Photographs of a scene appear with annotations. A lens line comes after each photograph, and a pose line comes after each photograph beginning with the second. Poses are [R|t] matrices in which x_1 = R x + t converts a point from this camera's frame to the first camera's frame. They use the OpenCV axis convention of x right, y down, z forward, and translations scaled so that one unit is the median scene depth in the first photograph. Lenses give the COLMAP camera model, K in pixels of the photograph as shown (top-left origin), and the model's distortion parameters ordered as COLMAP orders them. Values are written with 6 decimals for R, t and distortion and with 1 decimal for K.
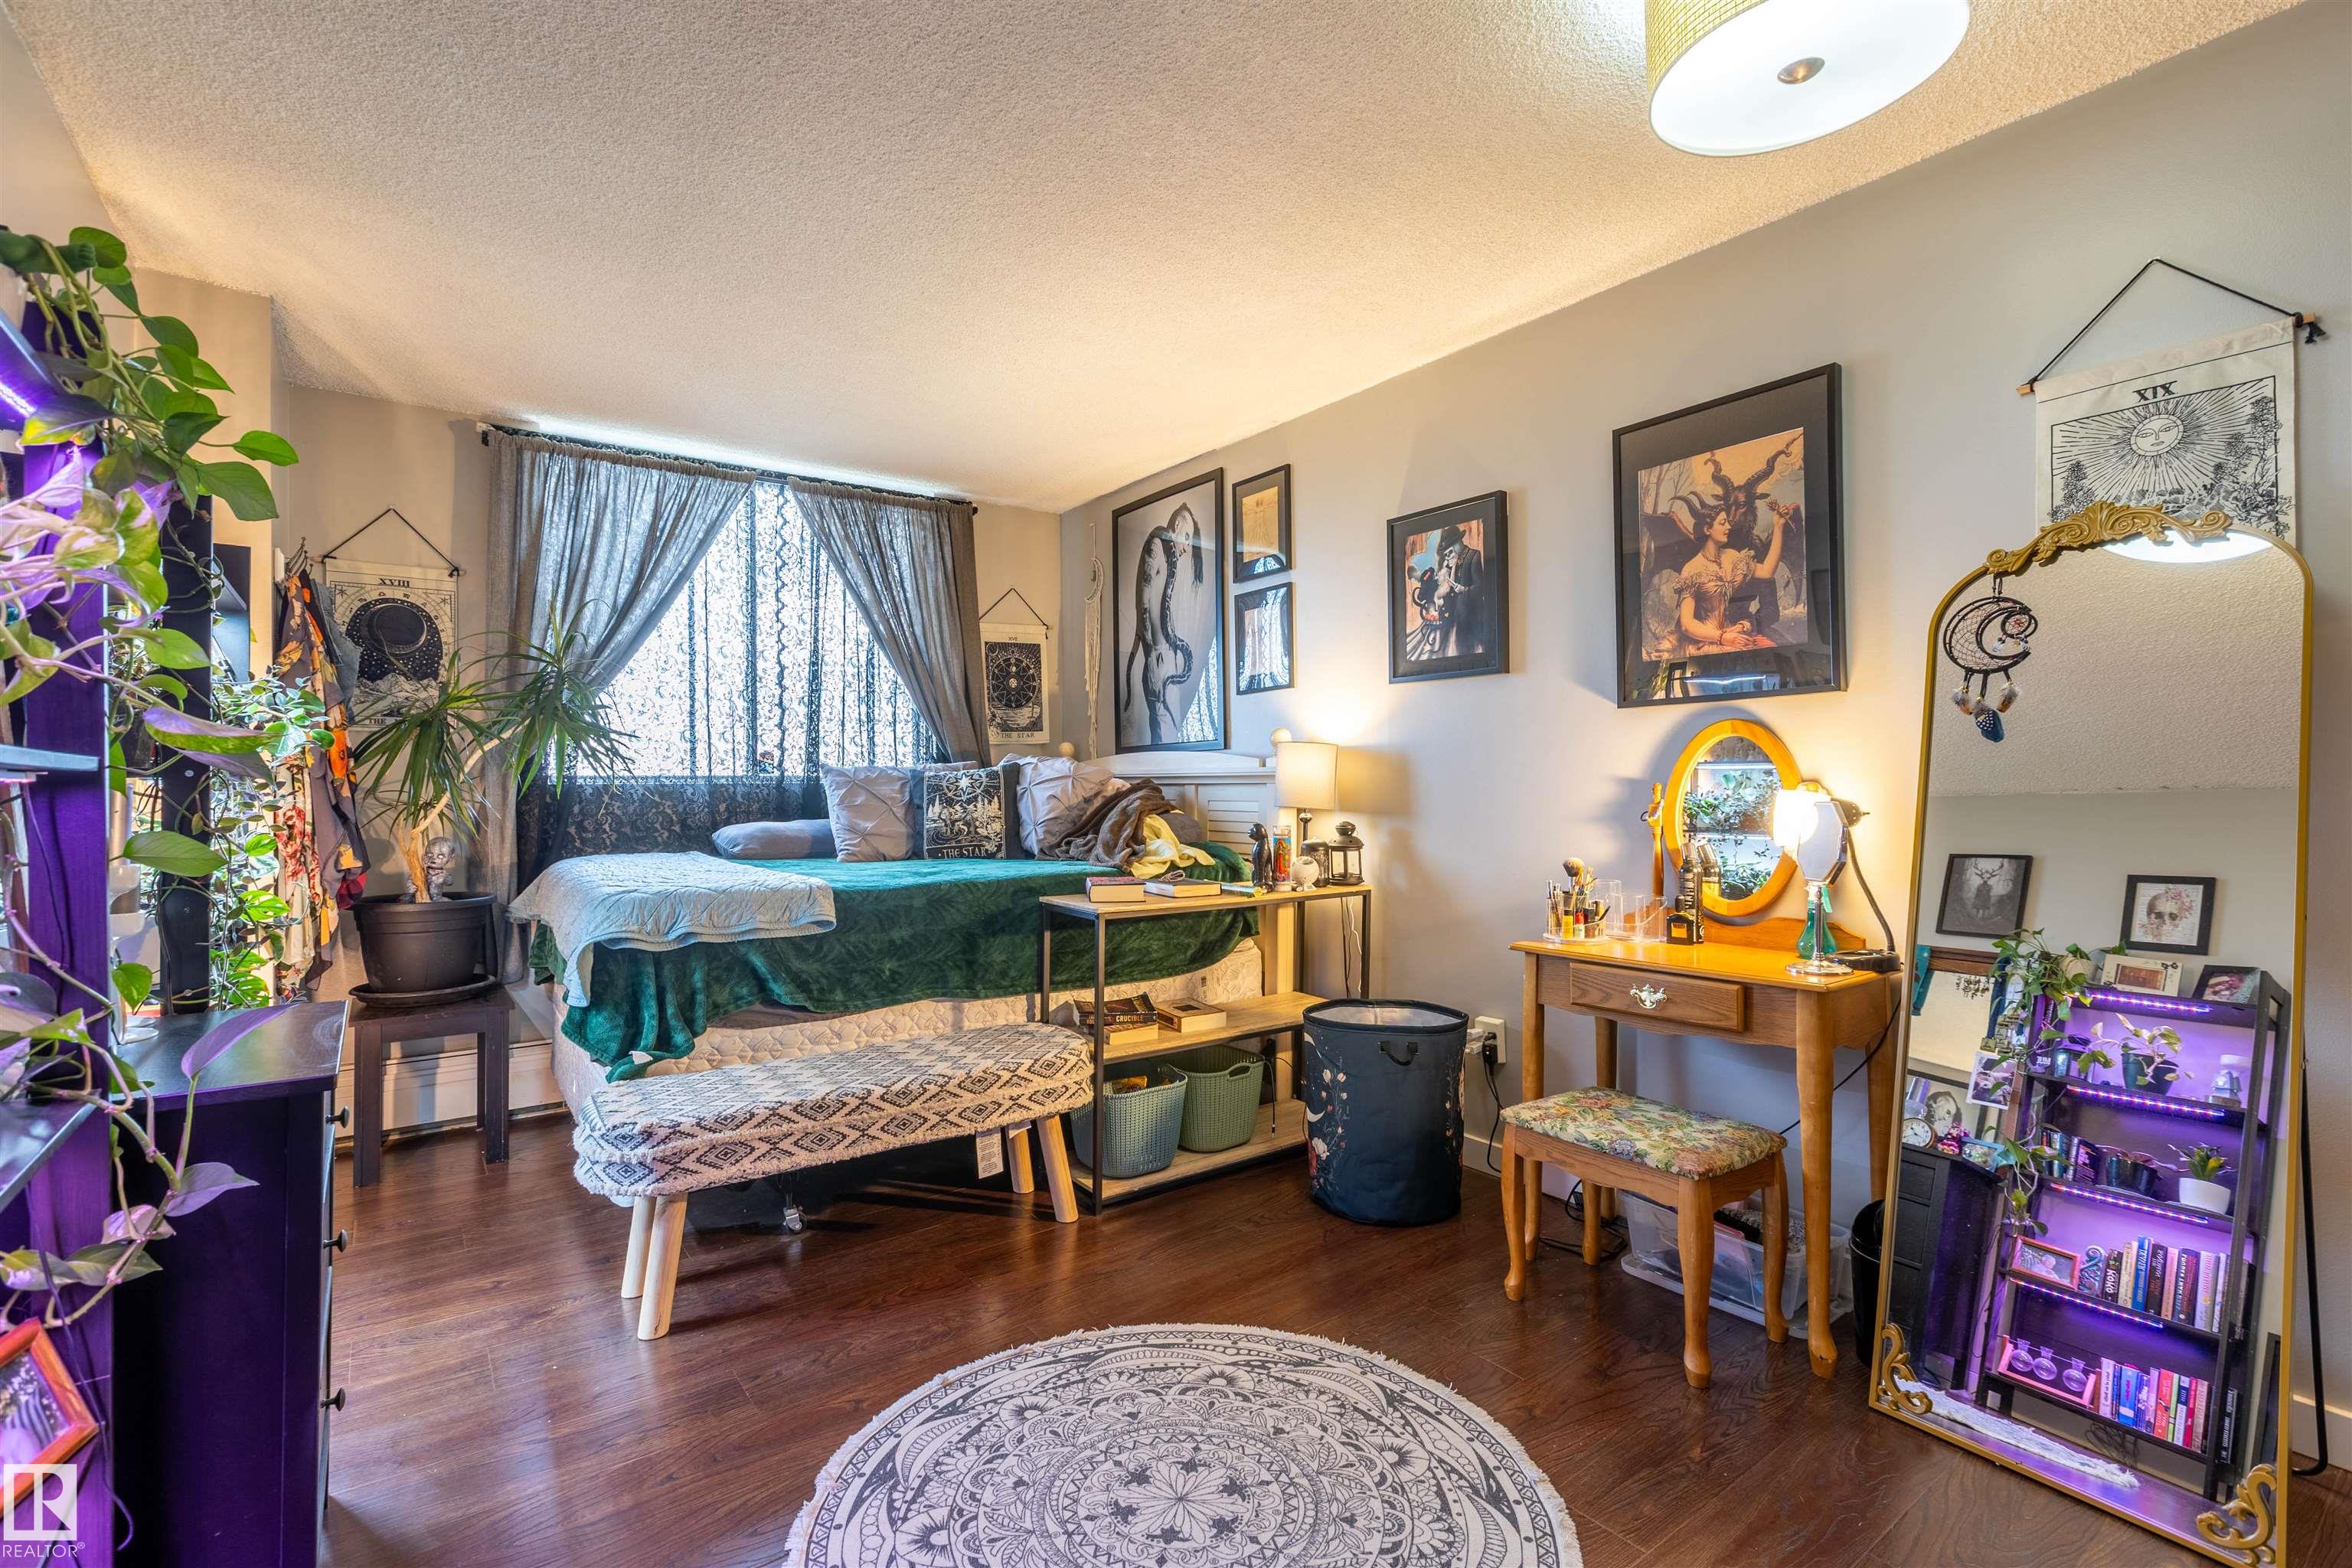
lens RADIAL K [[1038.8, 0, 1171.0], [0, 1038.8, 790.0], [0, 0, 1]] dist [0.000892, 0.000561]
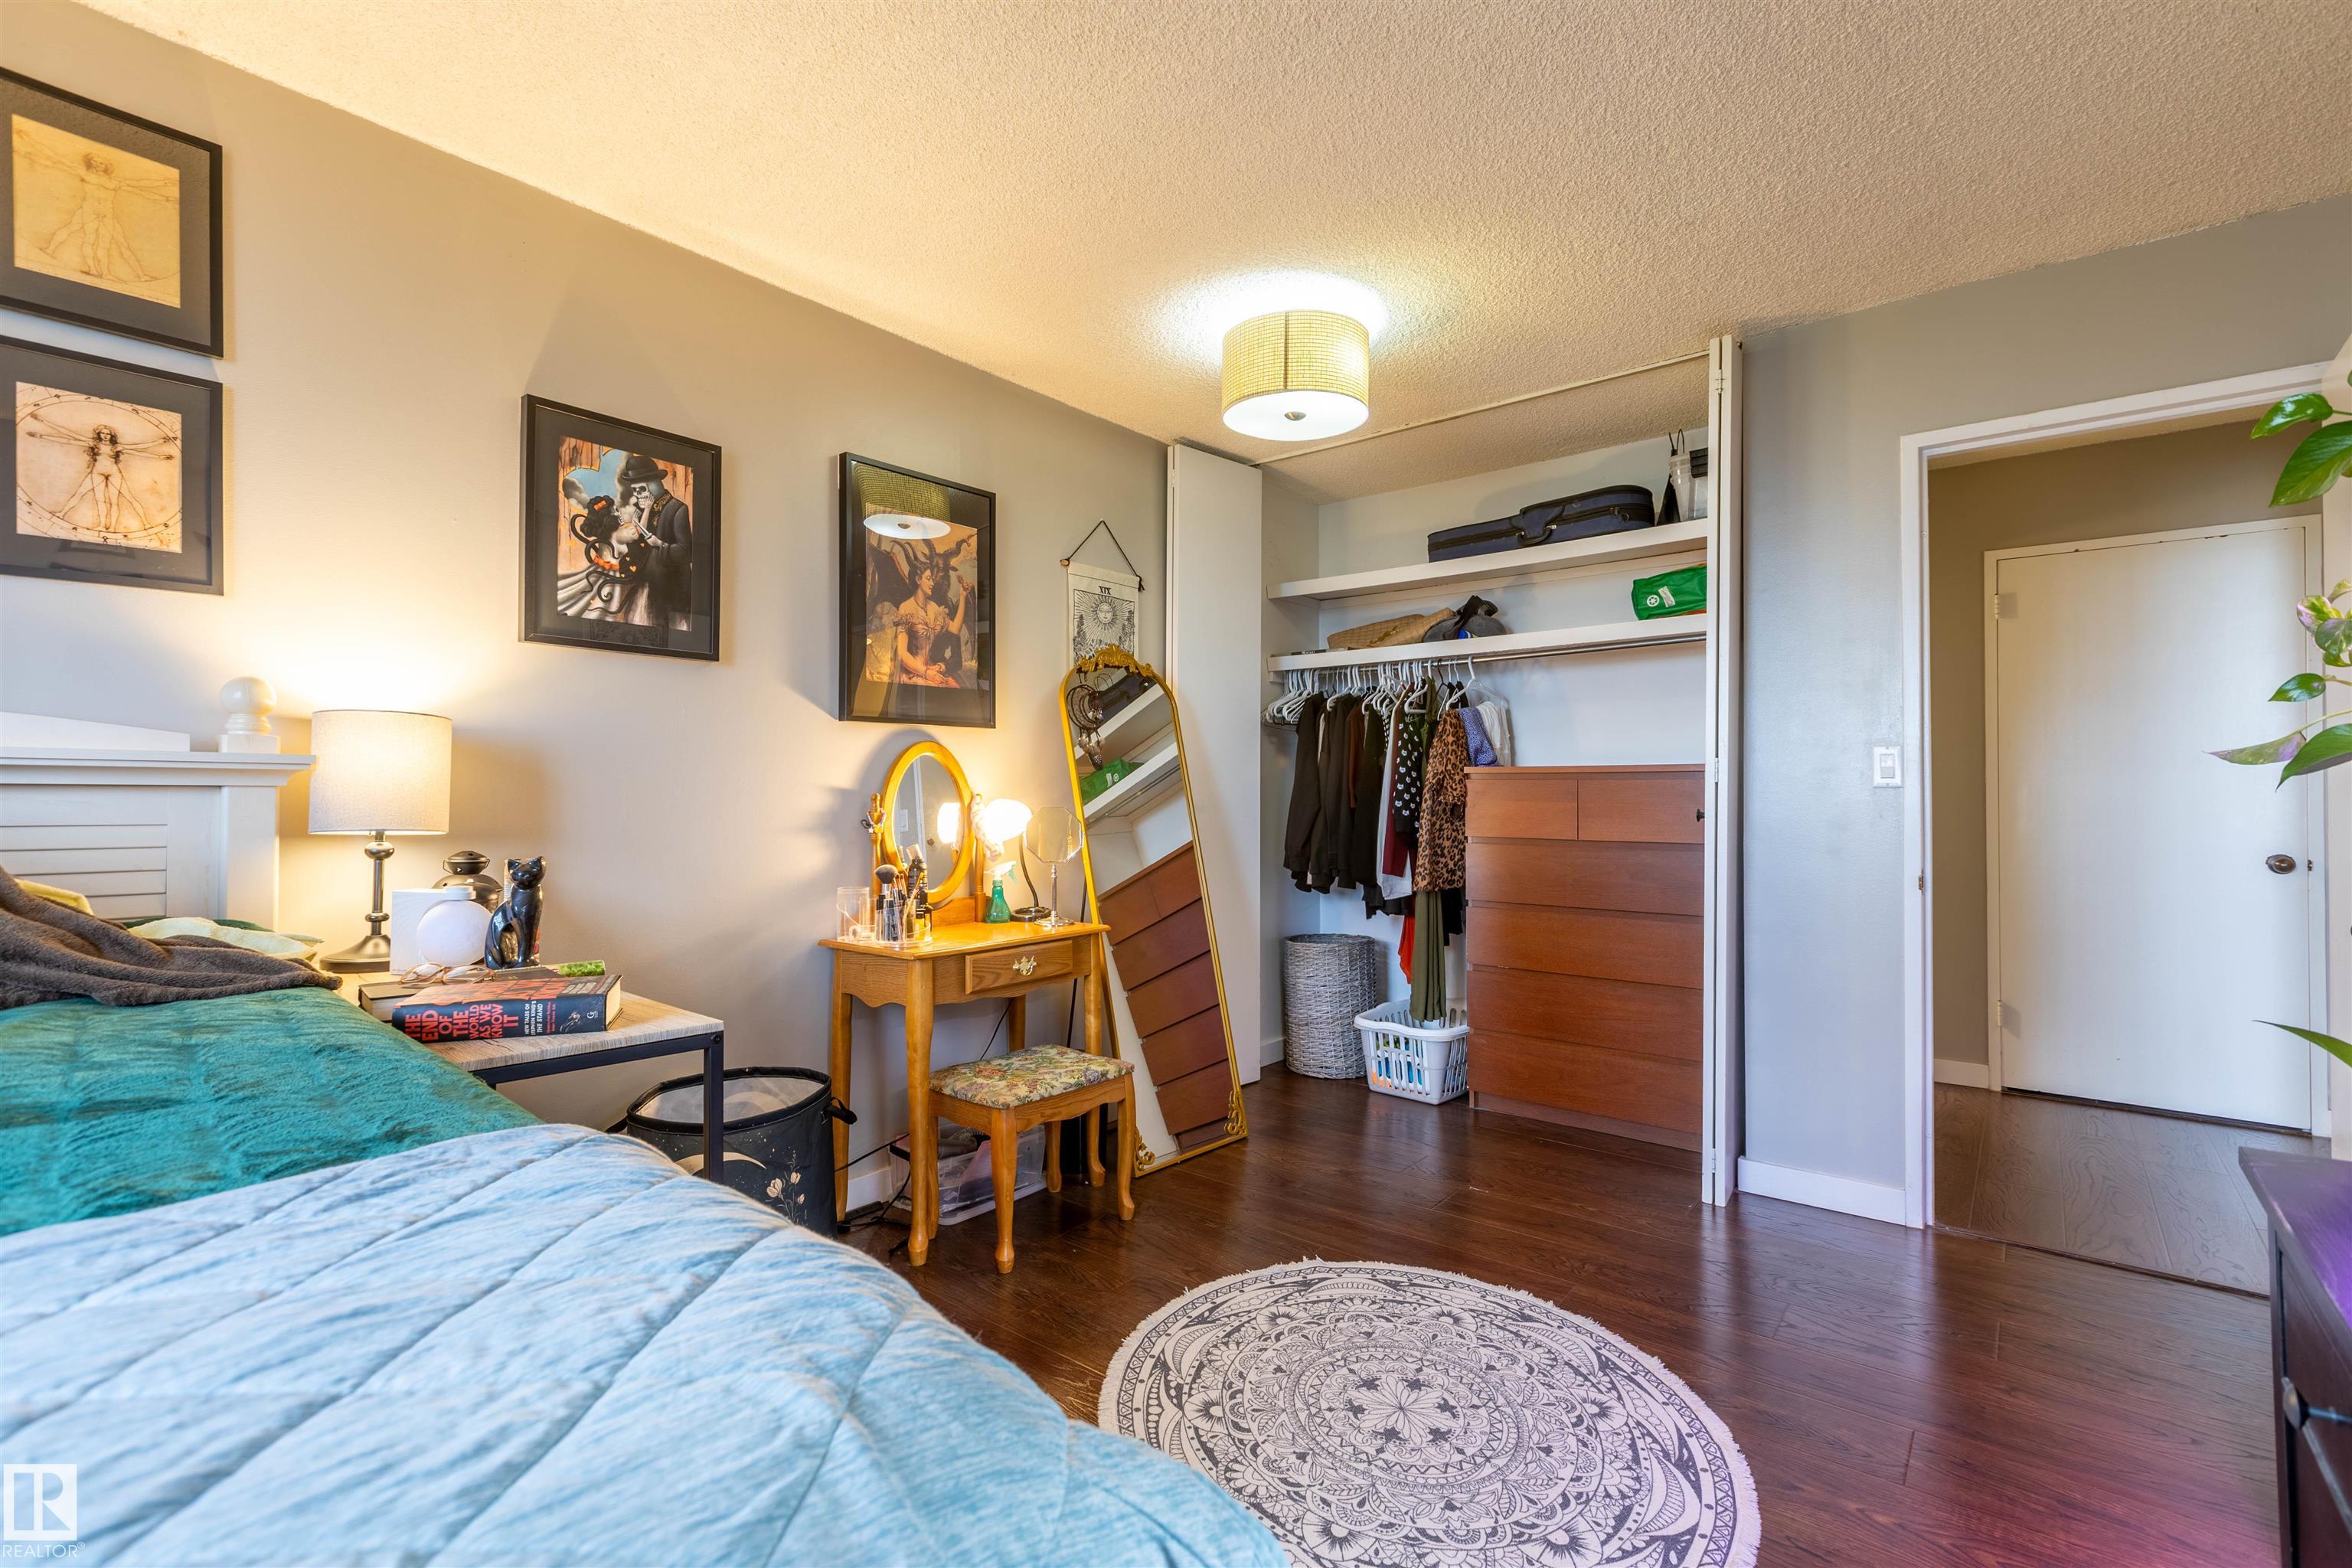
lens RADIAL K [[1038.8, 0, 1171.0], [0, 1038.8, 790.0], [0, 0, 1]] dist [0.000892, 0.000561]
pose [[-0.226777, 0.013623, 0.973851, -0.686808], [0.006170, 0.999902, -0.012550, 0.005783], [-0.973927, 0.003163, -0.226839, 0.972093]]
